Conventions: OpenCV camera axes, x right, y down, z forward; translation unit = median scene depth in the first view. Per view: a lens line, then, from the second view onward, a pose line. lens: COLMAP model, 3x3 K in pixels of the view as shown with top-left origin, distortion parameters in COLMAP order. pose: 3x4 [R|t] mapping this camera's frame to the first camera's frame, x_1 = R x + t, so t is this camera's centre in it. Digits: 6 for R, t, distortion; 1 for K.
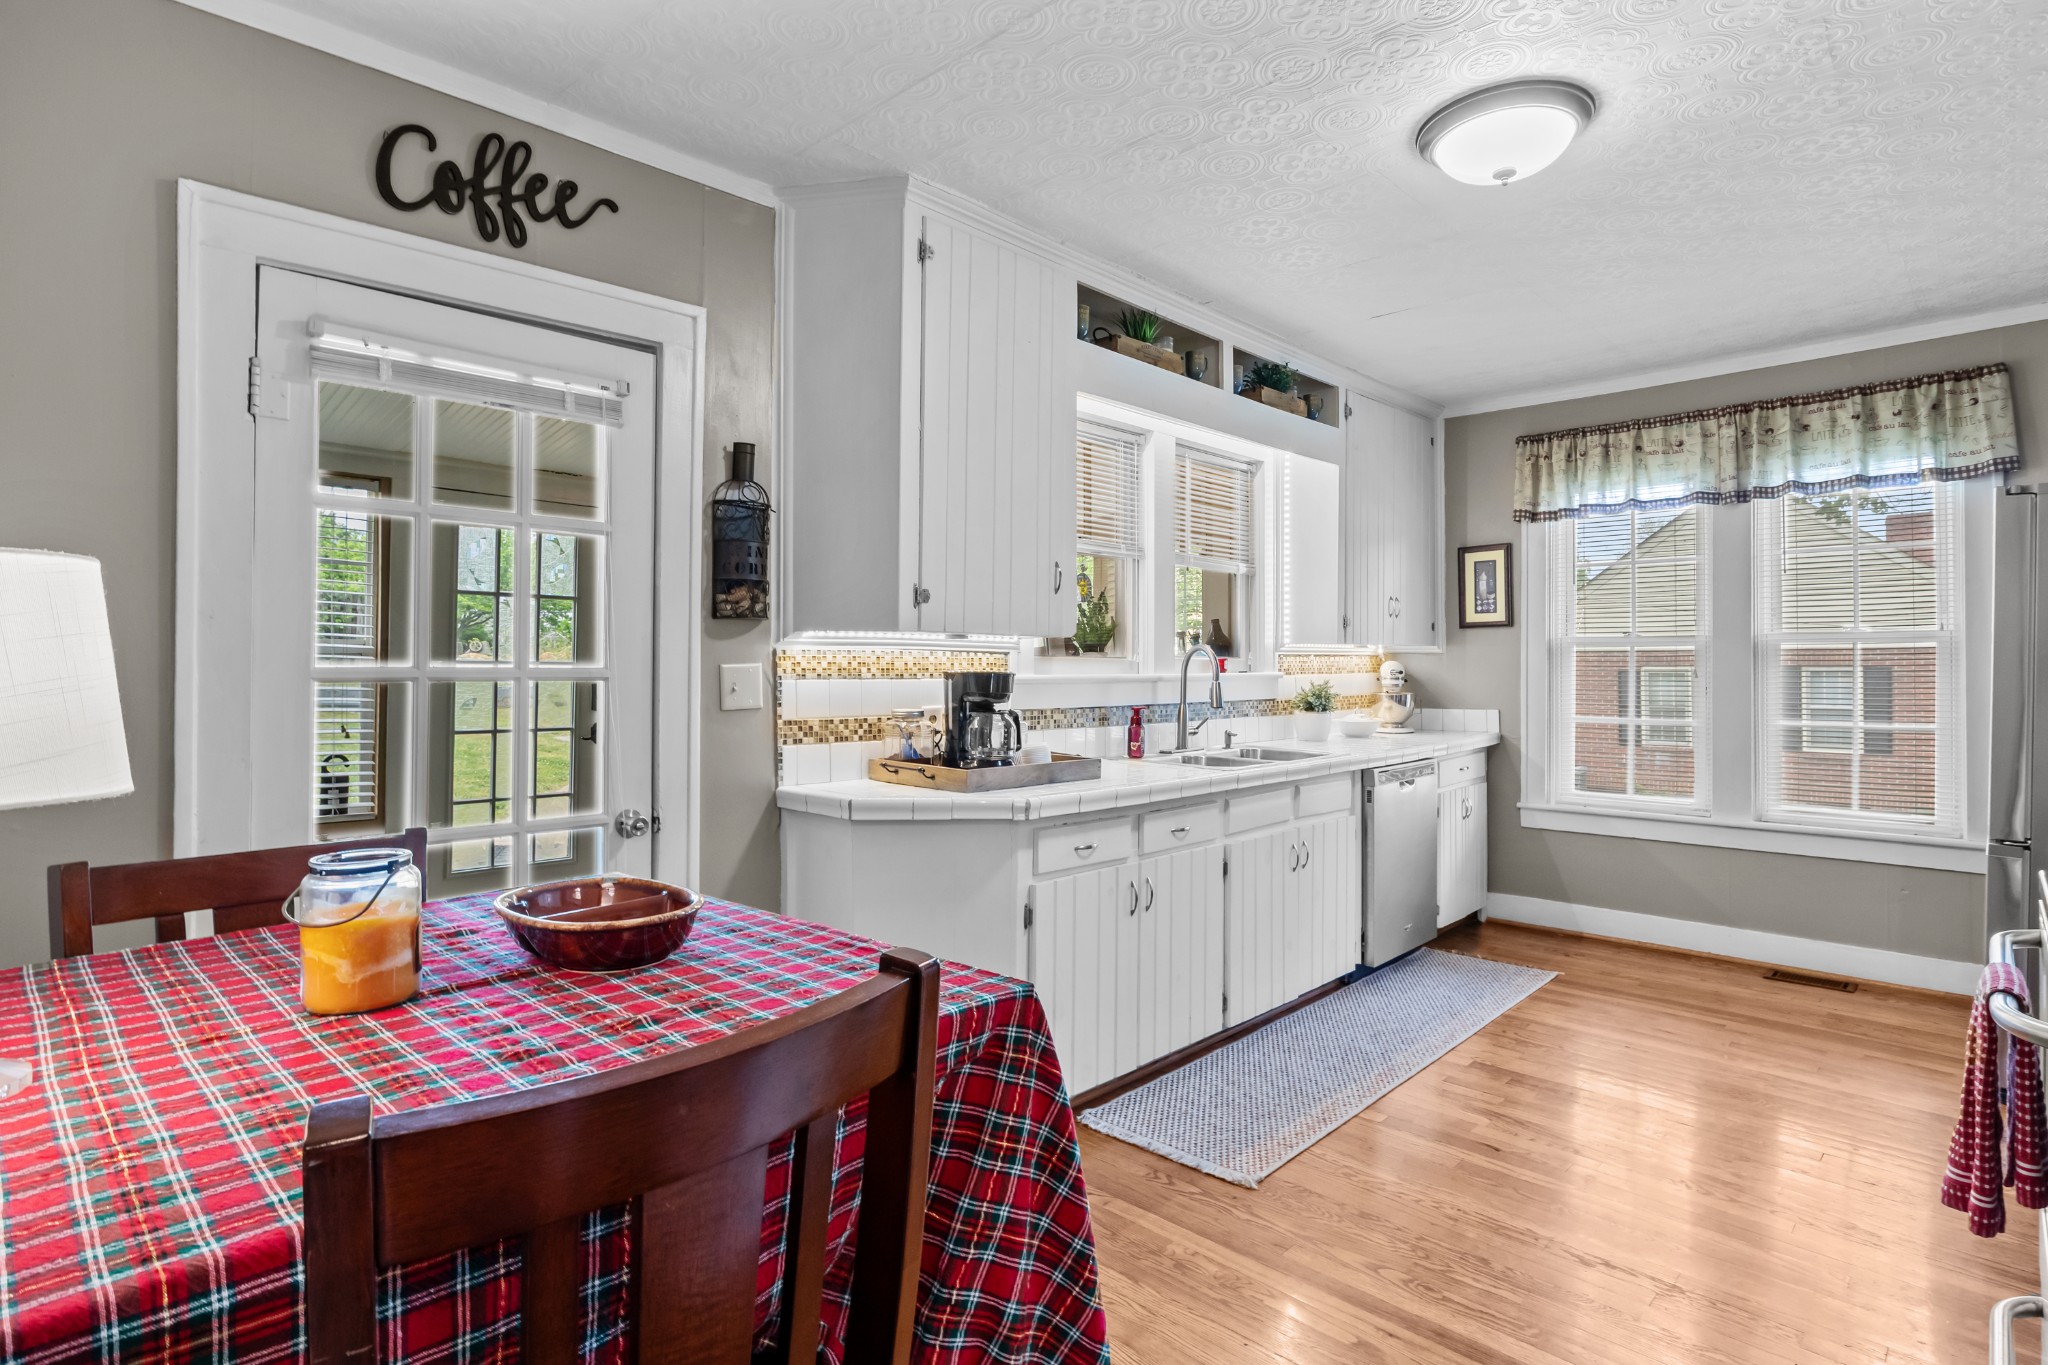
lens RADIAL K [[1028.5, 0, 1049.4], [0, 1028.5, 650.7], [0, 0, 1]] dist [-0.010191, 0.001498]
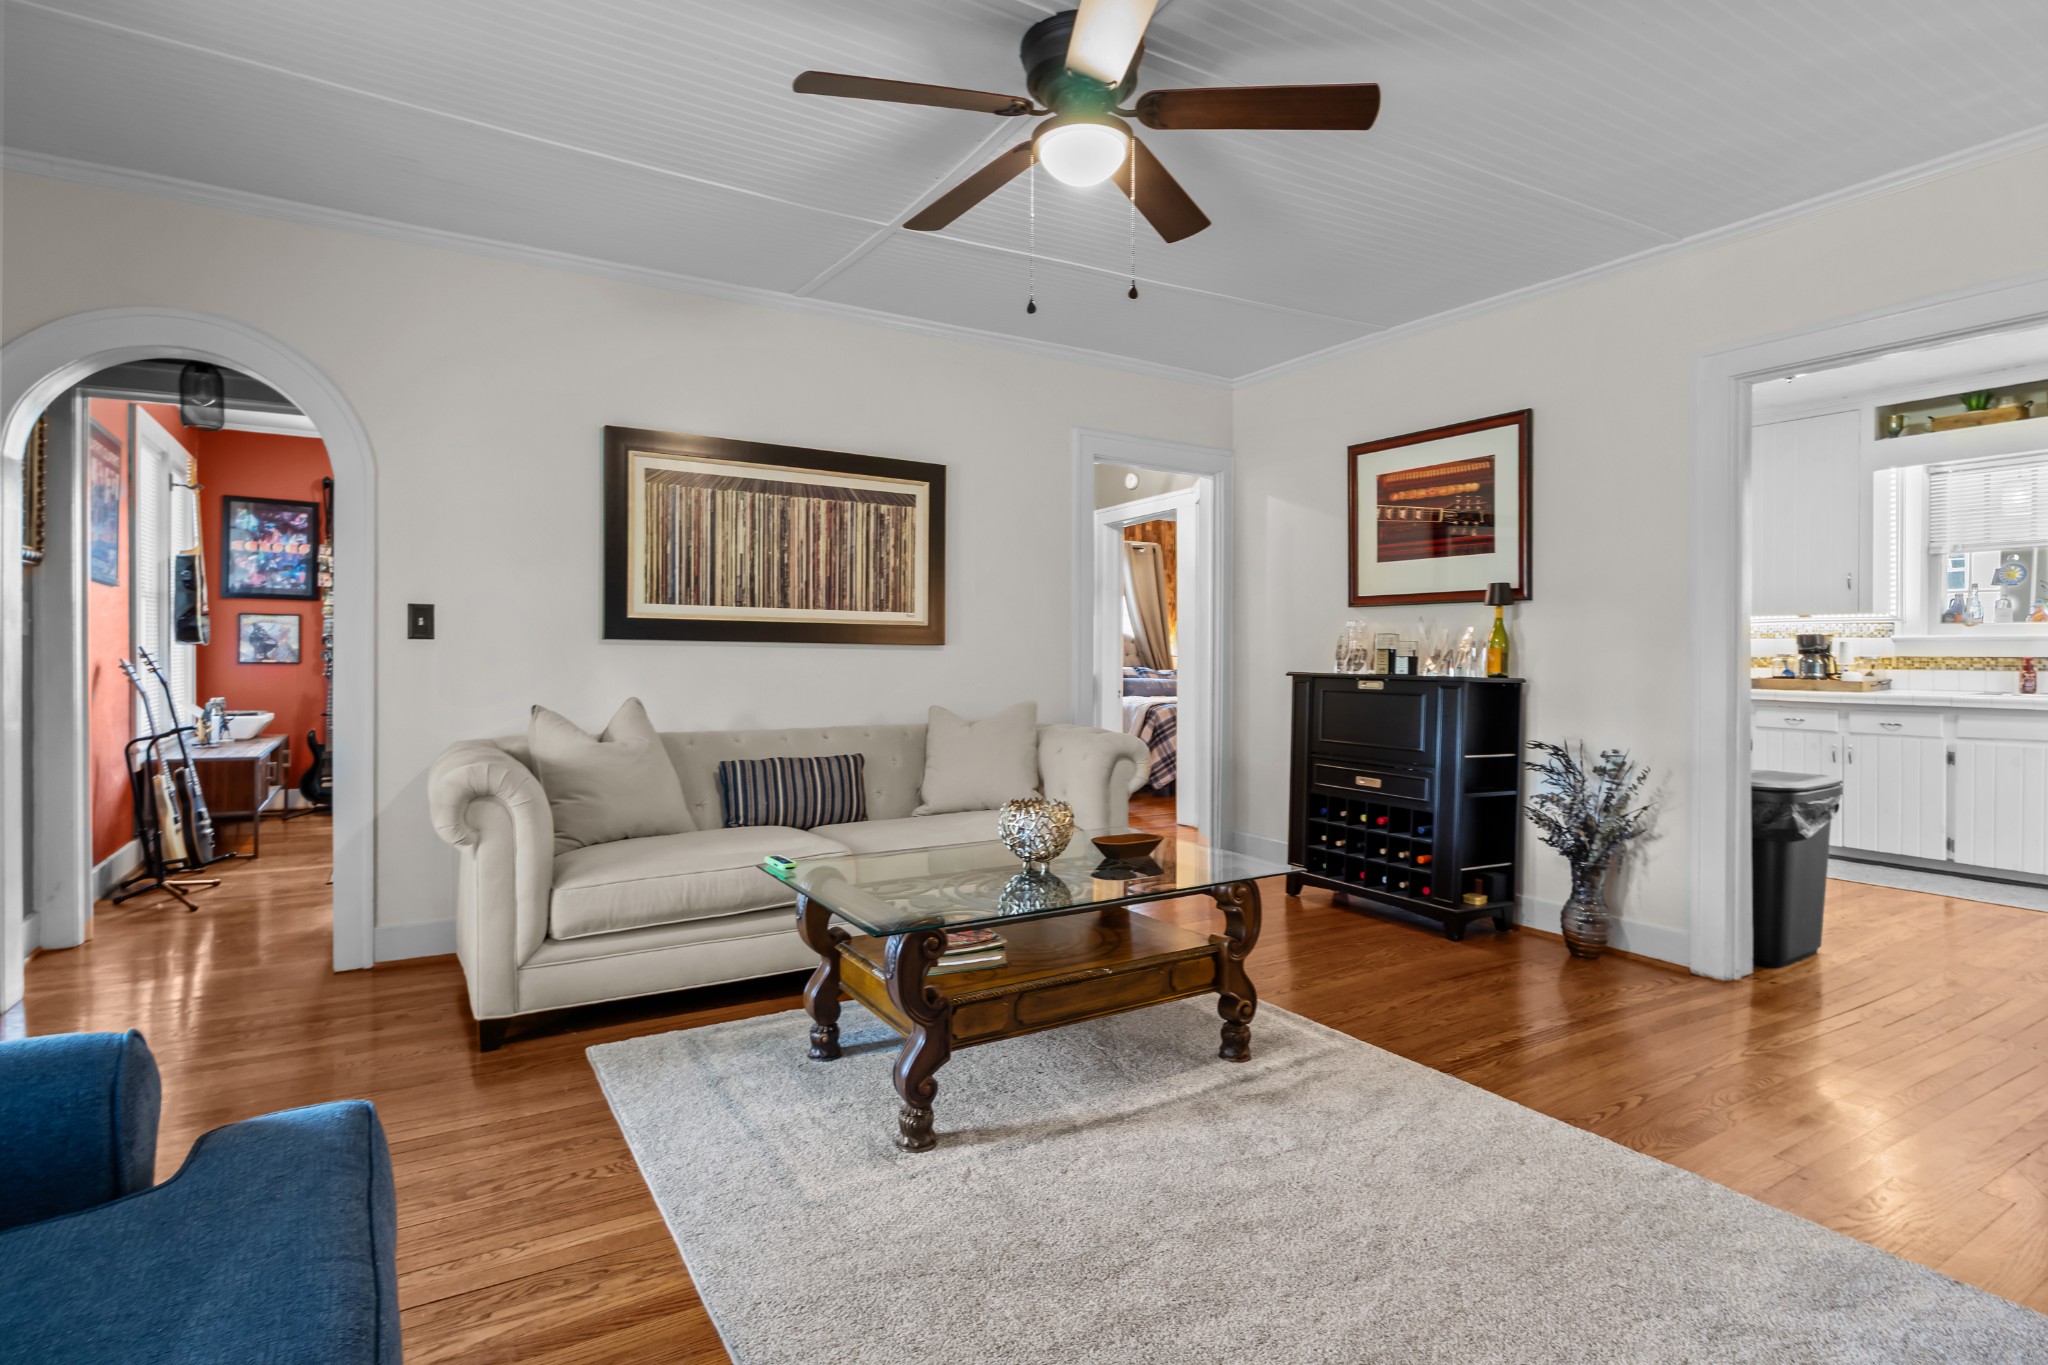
lens RADIAL K [[1028.5, 0, 1039.7], [0, 1028.5, 685.4], [0, 0, 1]] dist [-0.010191, 0.001498]
pose [[-0.244349, 0.028497, -0.969269, 1.680498], [0.007990, 0.999593, 0.027375, 0.041421], [0.969654, -0.001055, -0.244477, 0.039450]]
